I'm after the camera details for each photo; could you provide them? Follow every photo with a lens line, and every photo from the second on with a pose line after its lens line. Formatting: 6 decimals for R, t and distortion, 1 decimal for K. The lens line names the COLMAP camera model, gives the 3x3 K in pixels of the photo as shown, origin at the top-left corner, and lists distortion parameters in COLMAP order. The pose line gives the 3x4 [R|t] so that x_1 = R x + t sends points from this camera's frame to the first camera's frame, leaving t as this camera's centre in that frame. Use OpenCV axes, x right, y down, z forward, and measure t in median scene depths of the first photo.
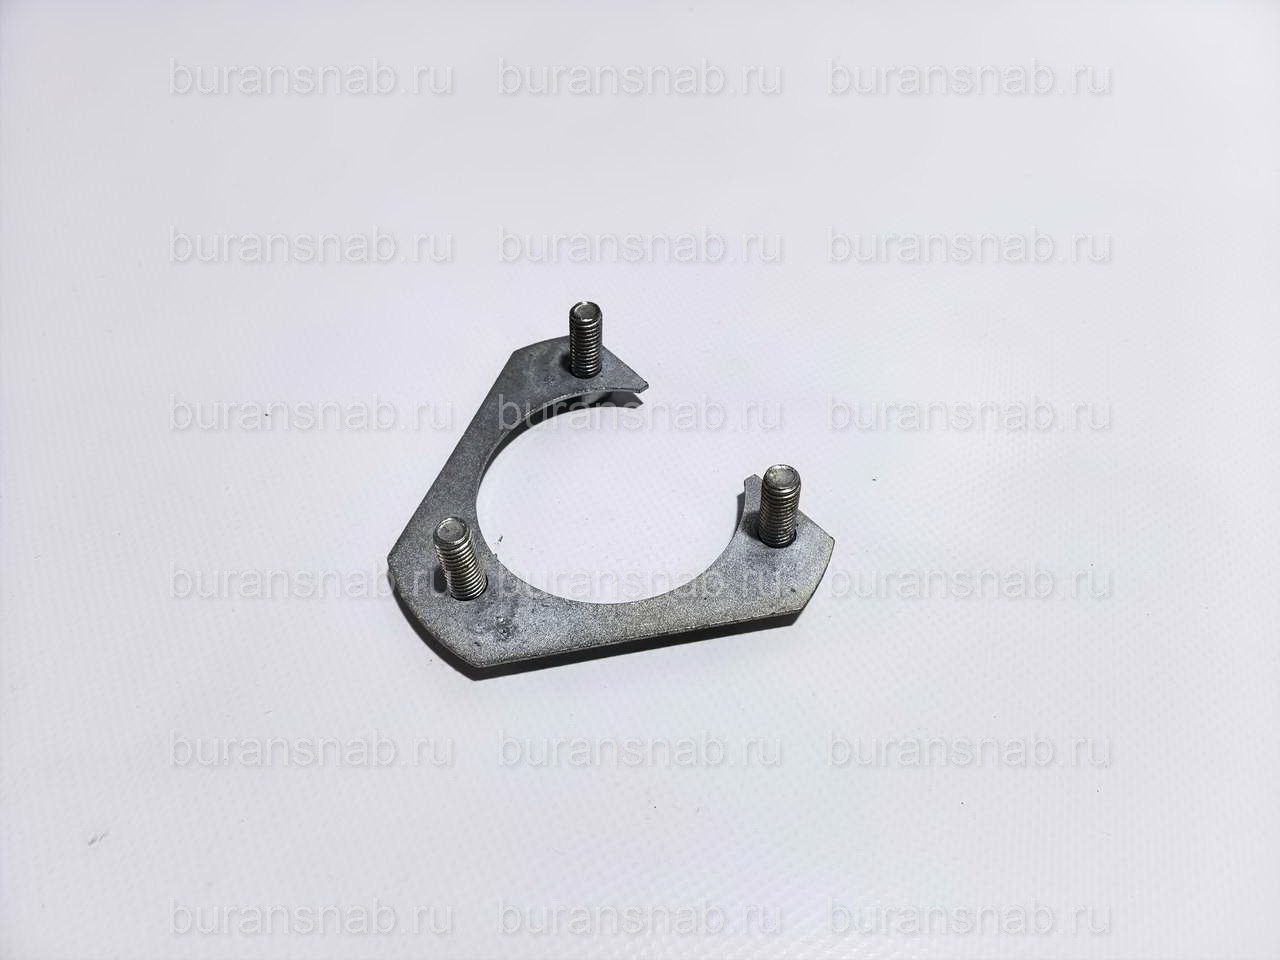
lens RADIAL K [[896.0, 0, 640.0], [0, 896.0, 480.0], [0, 0, 1]] dist [-0.000442, 0.001514]
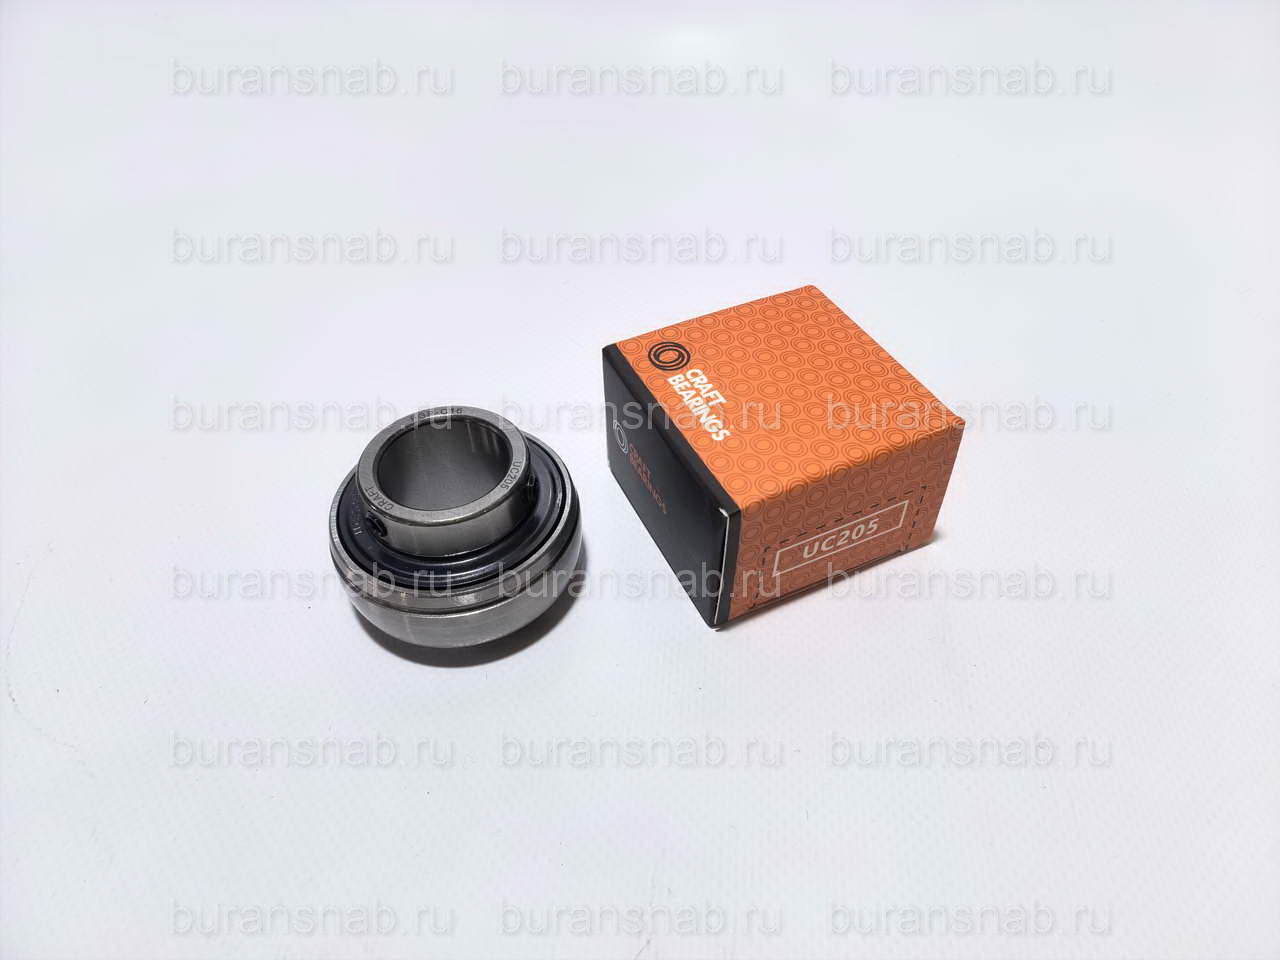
lens RADIAL K [[896.0, 0, 640.0], [0, 896.0, 480.0], [0, 0, 1]] dist [-0.000442, 0.001514]
pose [[1.000000, 0.000152, 0.000045, 0.000043], [-0.000152, 1.000000, -0.000376, -0.187295], [-0.000045, 0.000376, 1.000000, 0.000038]]
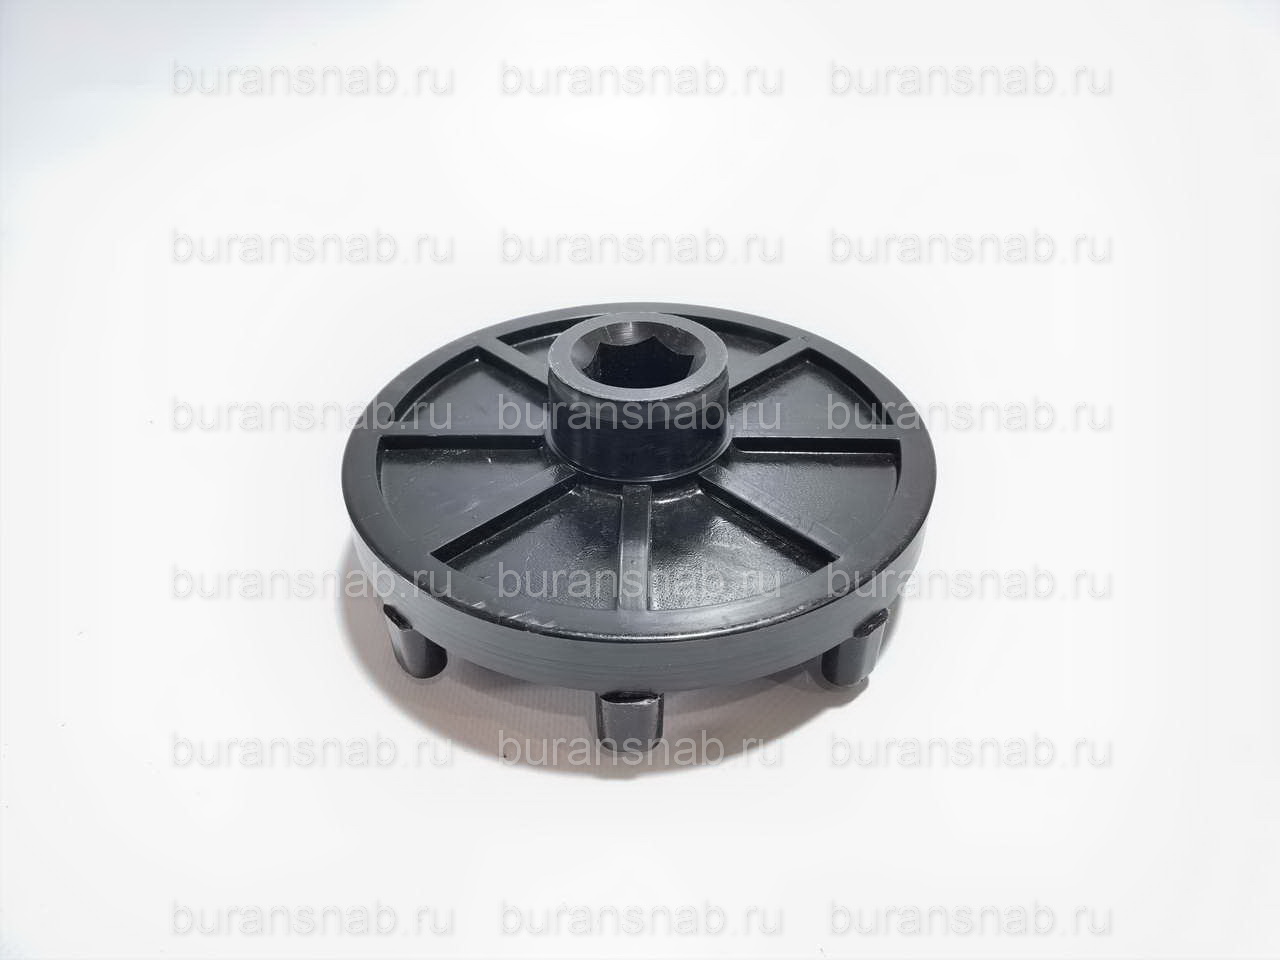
lens RADIAL K [[895.6, 0, 642.5], [0, 895.6, 479.3], [0, 0, 1]] dist [0.001023, -0.001004]
pose [[0.999996, 0.000392, 0.002858, -0.000311], [-0.000390, 1.000000, -0.000701, -1.004940], [-0.002858, 0.000700, 0.999996, 0.000246]]
